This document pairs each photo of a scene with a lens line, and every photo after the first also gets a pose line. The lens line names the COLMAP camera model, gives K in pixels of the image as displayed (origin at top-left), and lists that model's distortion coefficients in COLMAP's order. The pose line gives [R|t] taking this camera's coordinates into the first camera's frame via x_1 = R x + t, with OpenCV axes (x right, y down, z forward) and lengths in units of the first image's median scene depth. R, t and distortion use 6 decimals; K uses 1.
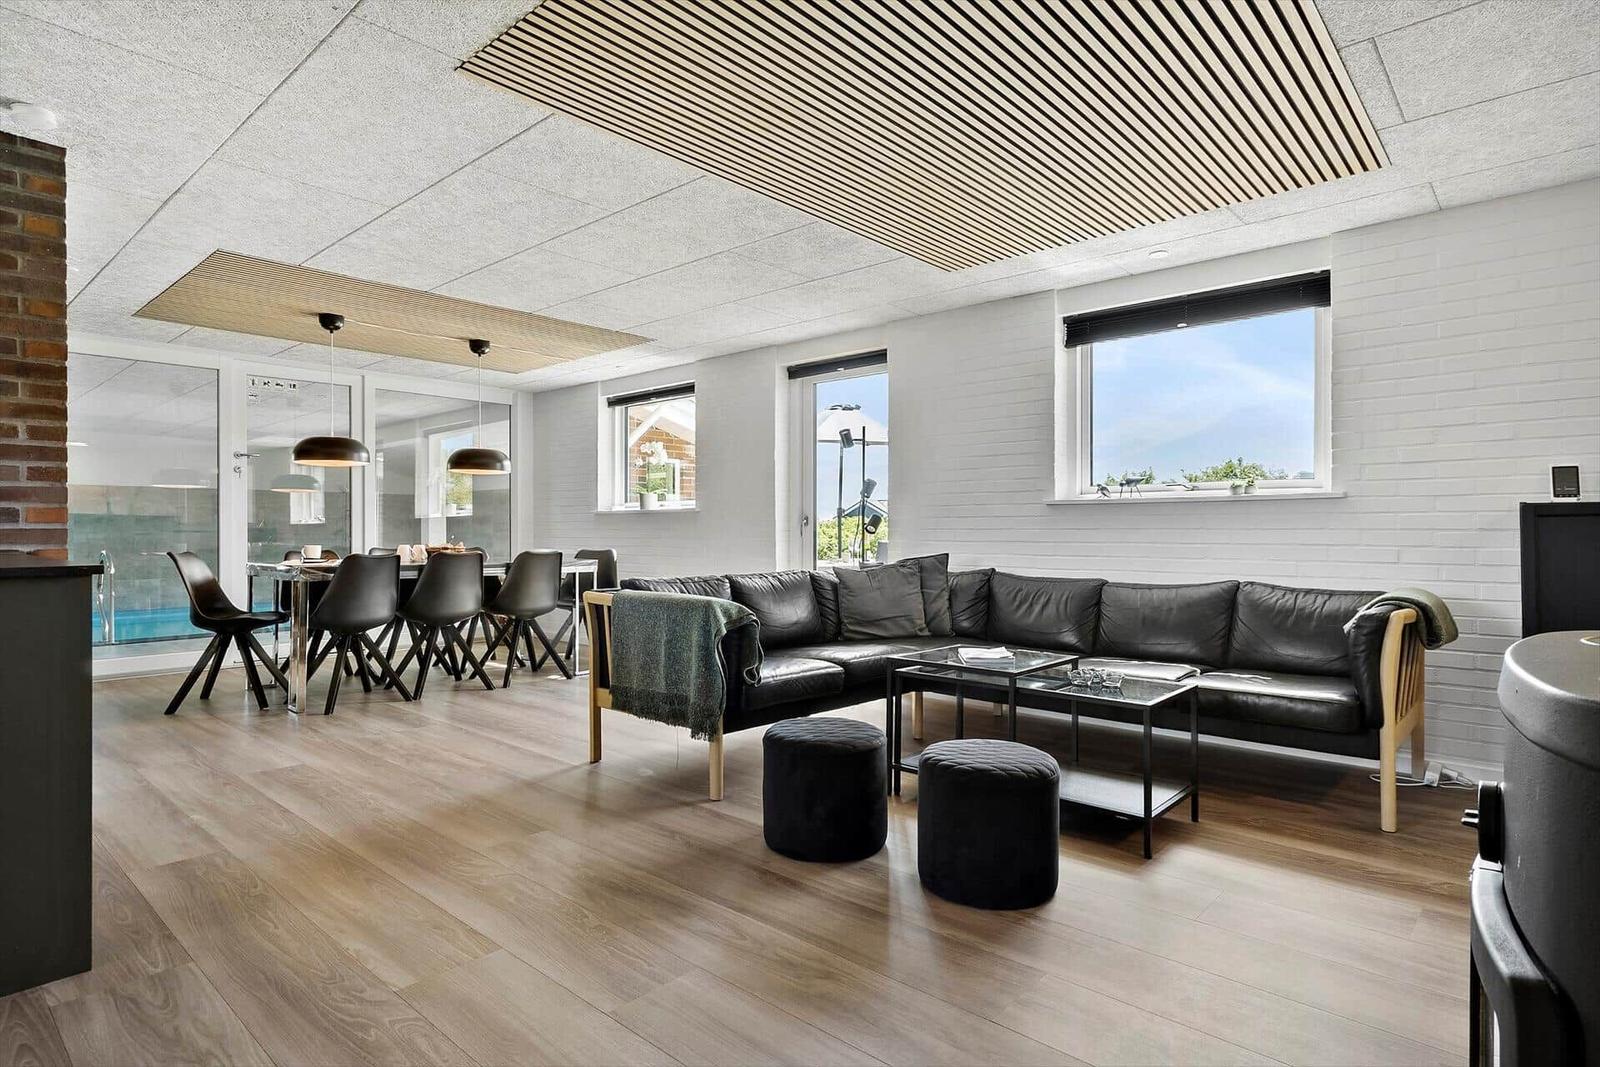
lens RADIAL K [[868.2, 0, 800.4], [0, 868.2, 532.6], [0, 0, 1]] dist [-0.000250, -0.000193]
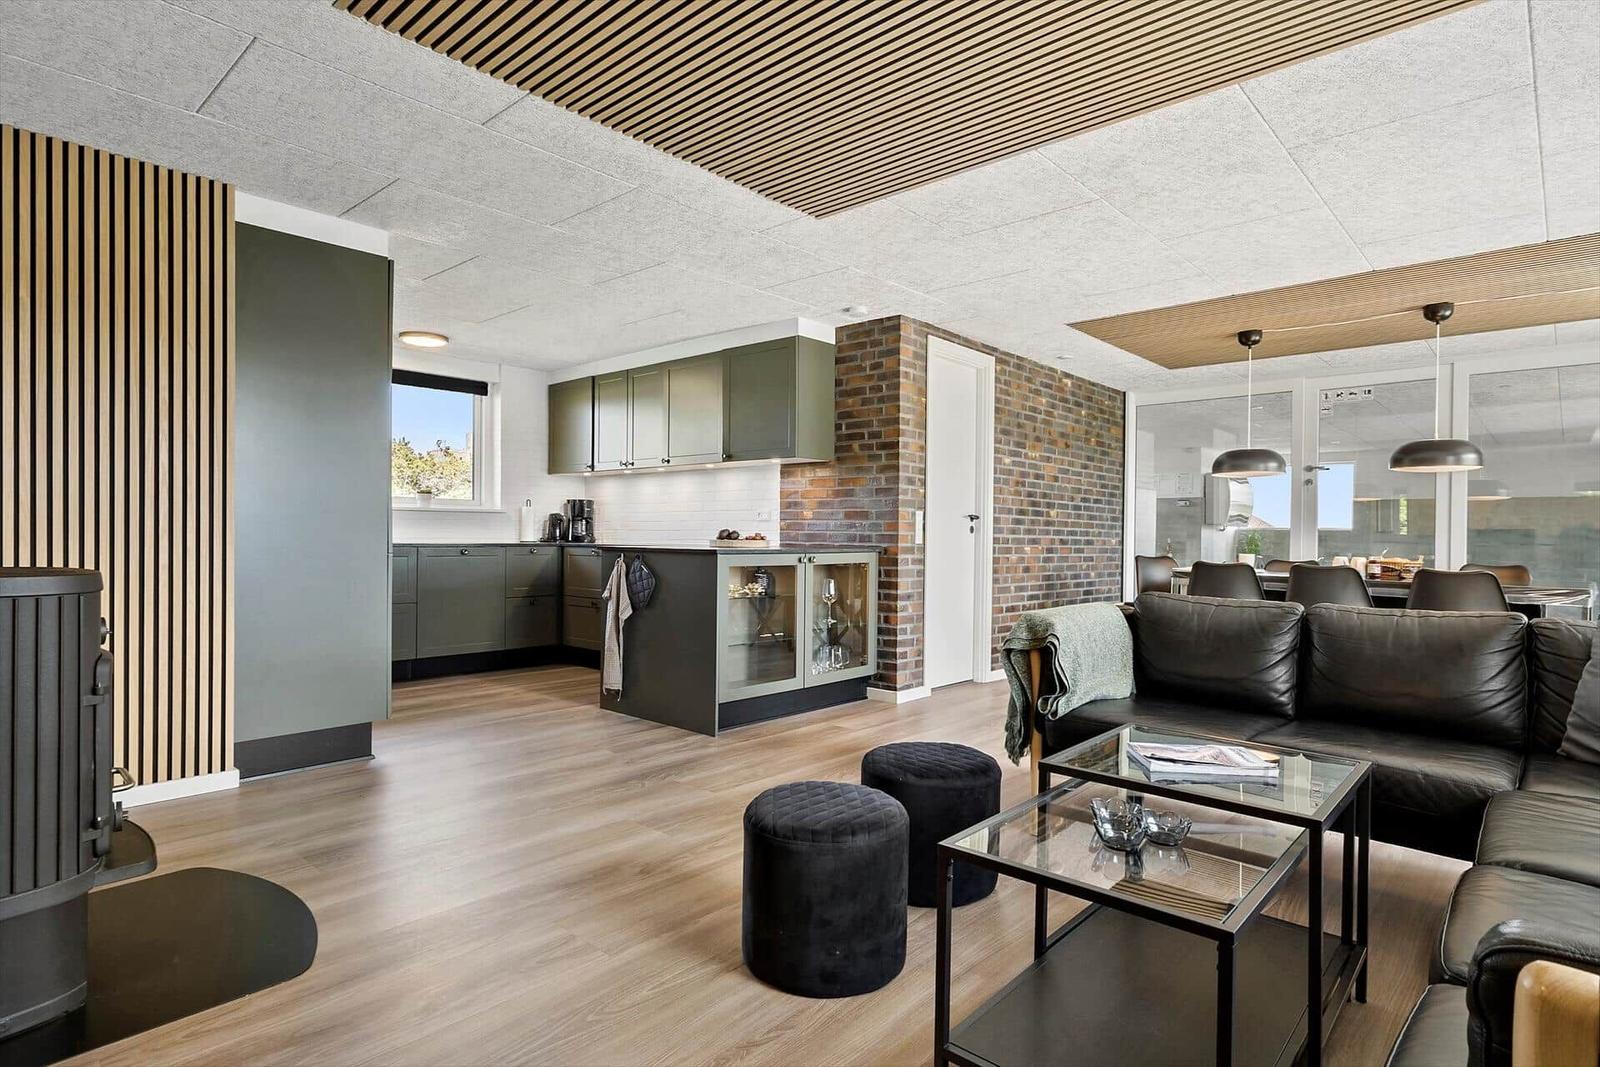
lens RADIAL K [[868.2, 0, 800.1], [0, 868.2, 533.4], [0, 0, 1]] dist [-0.000250, -0.000193]
pose [[-0.018545, 0.004330, -0.999819, 1.177986], [-0.015823, 0.999864, 0.004624, -0.013470], [0.999703, 0.015906, -0.018474, 1.096265]]
